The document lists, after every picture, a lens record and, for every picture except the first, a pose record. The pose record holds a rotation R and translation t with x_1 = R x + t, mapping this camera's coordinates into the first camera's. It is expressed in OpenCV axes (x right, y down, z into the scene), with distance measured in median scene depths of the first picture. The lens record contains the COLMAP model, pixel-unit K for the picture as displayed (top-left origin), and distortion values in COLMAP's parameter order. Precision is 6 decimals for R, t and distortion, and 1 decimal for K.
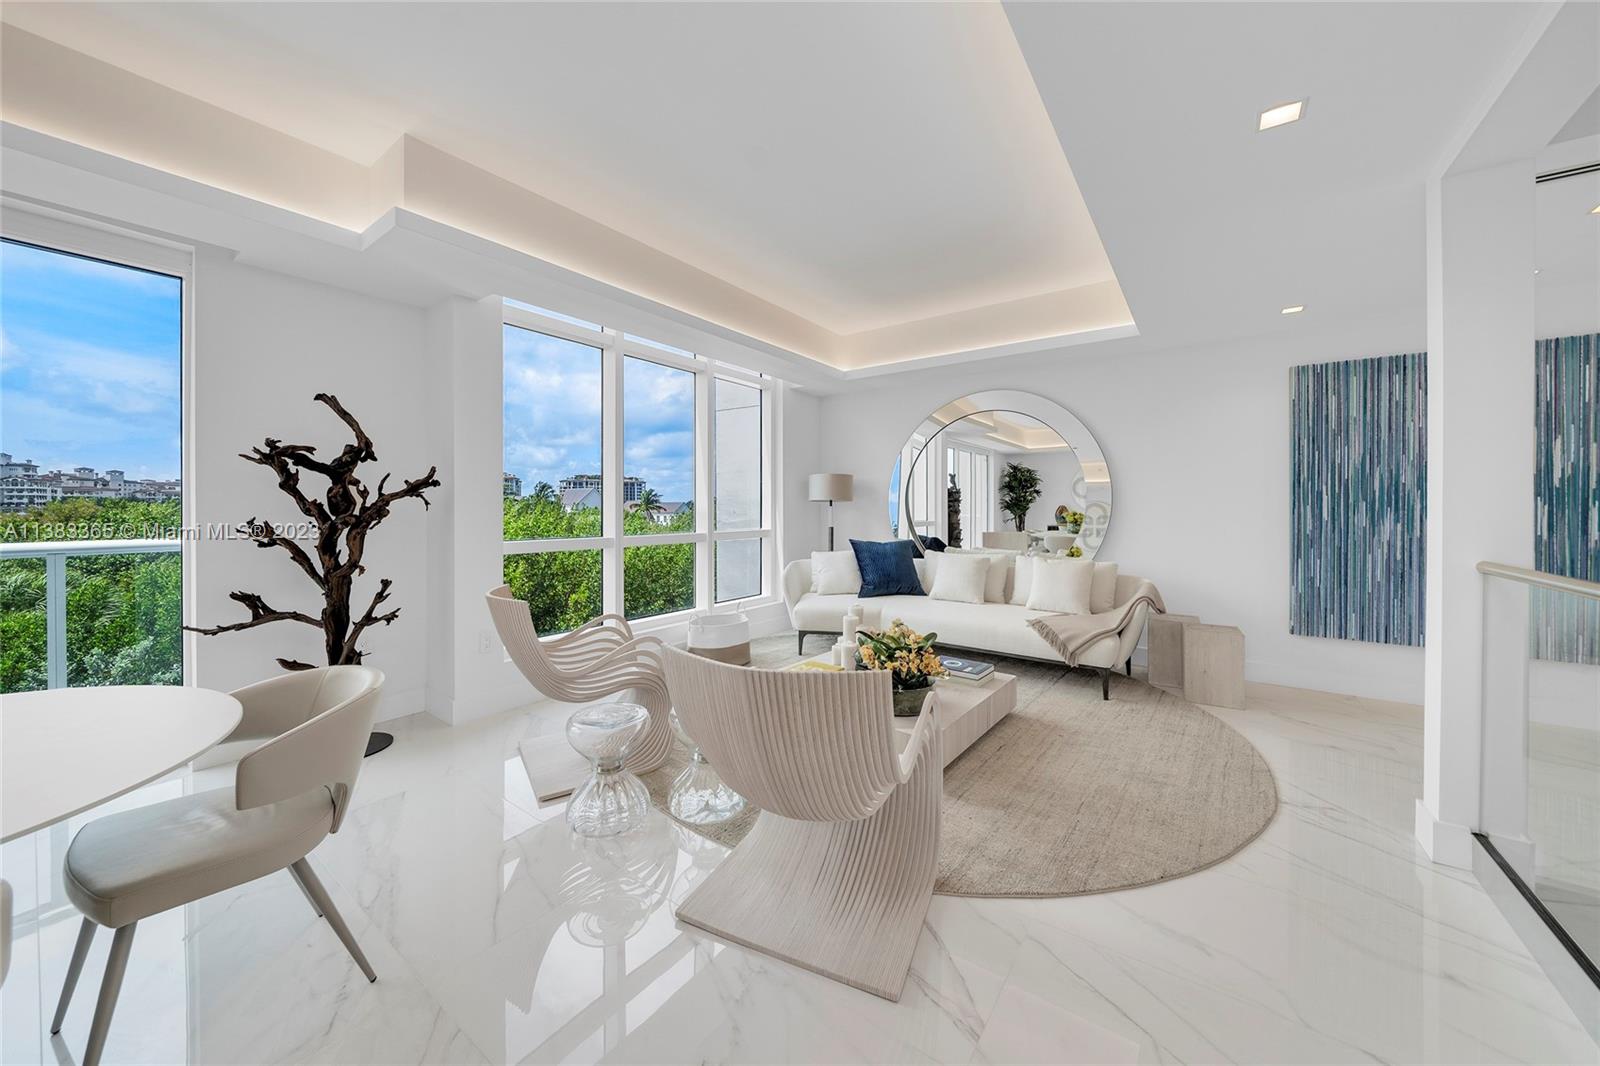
lens RADIAL K [[575.2, 0, 783.6], [0, 575.2, 511.6], [0, 0, 1]] dist [-0.001375, 0.000006]
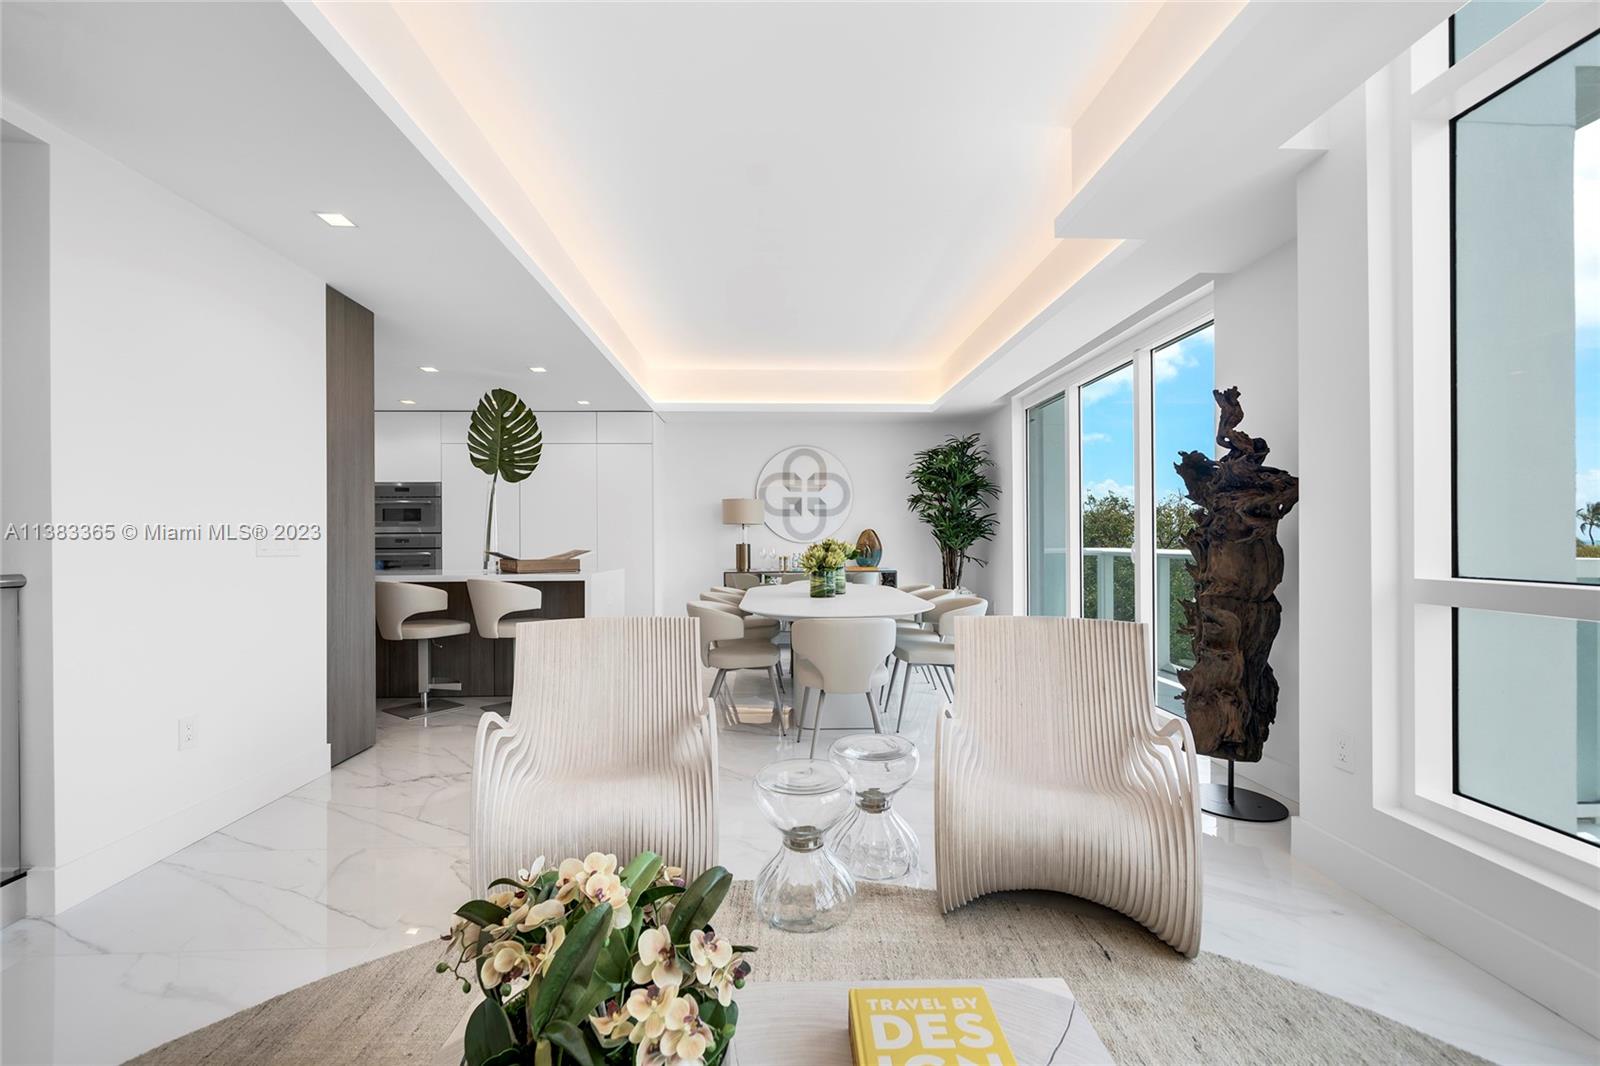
lens RADIAL K [[559.8, 0, 794.6], [0, 559.8, 523.8], [0, 0, 1]] dist [-0.005530, -0.000002]
pose [[-0.784486, -0.009877, -0.620068, 0.161724], [-0.002345, 0.999913, -0.012961, 0.009629], [0.620142, -0.008714, -0.784441, 0.929402]]
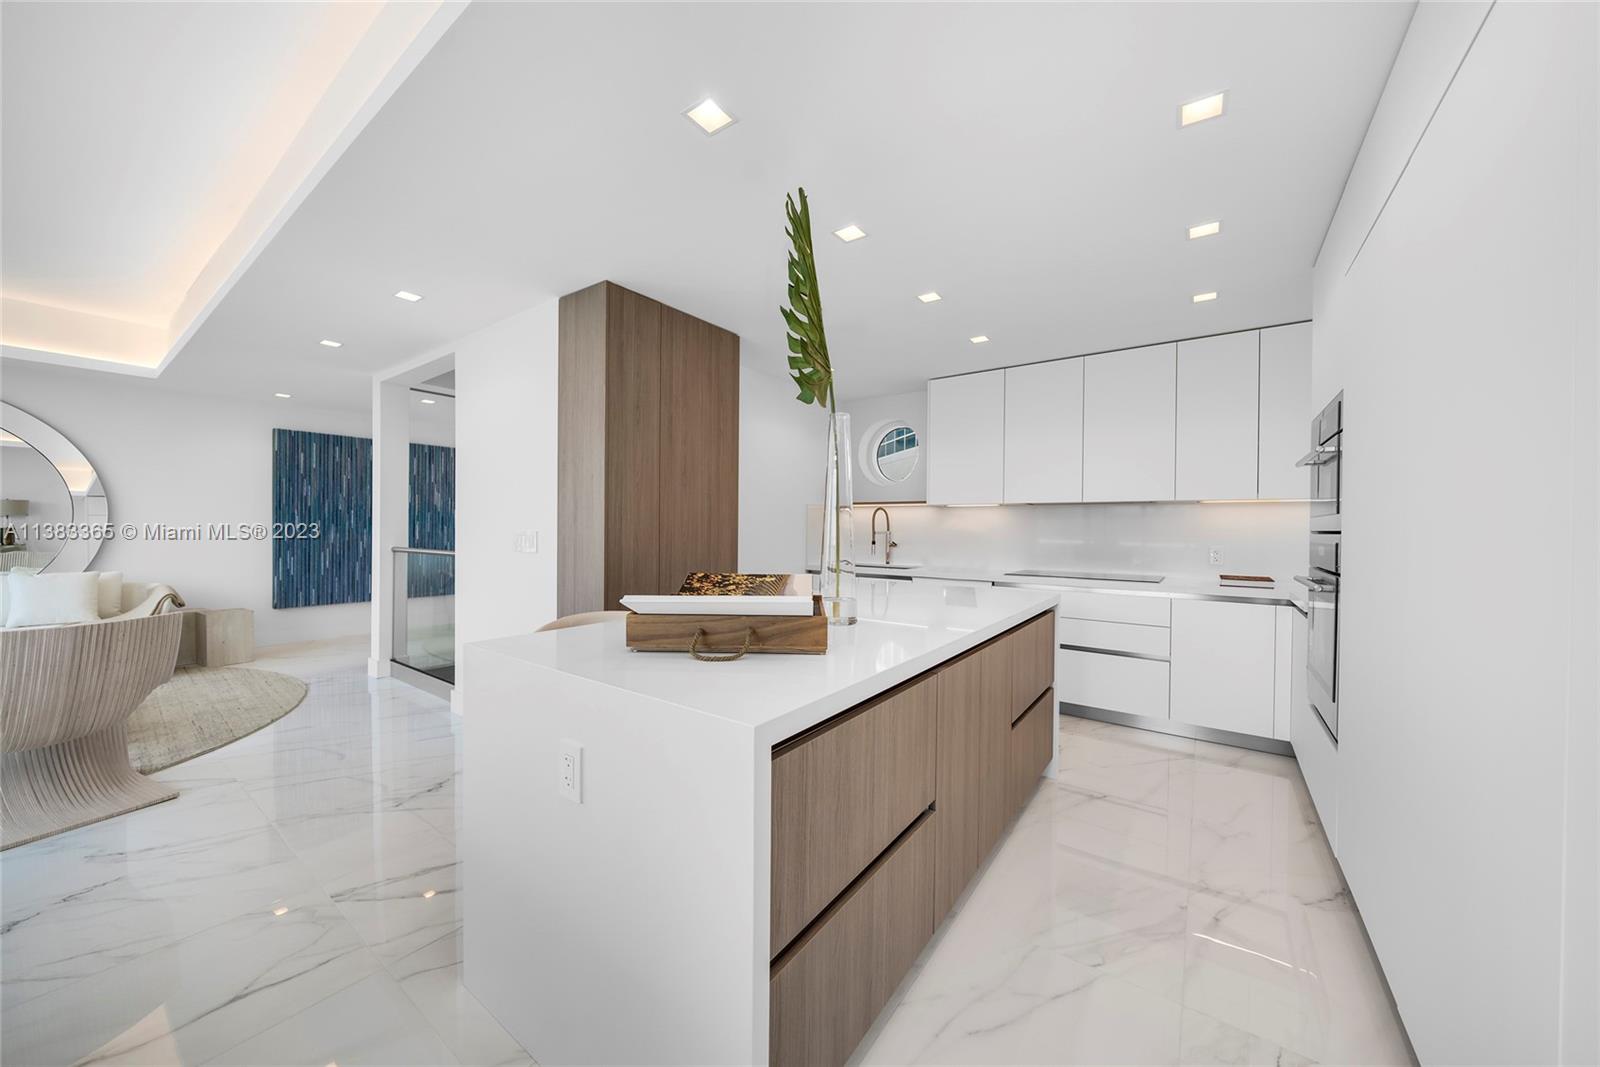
lens RADIAL K [[559.8, 0, 794.6], [0, 559.8, 524.3], [0, 0, 1]] dist [-0.005530, -0.000002]
pose [[-0.007057, 0.006508, 0.999954, -0.579745], [0.003813, 0.999972, -0.006481, 0.009881], [-0.999968, 0.003767, -0.007082, -0.339115]]
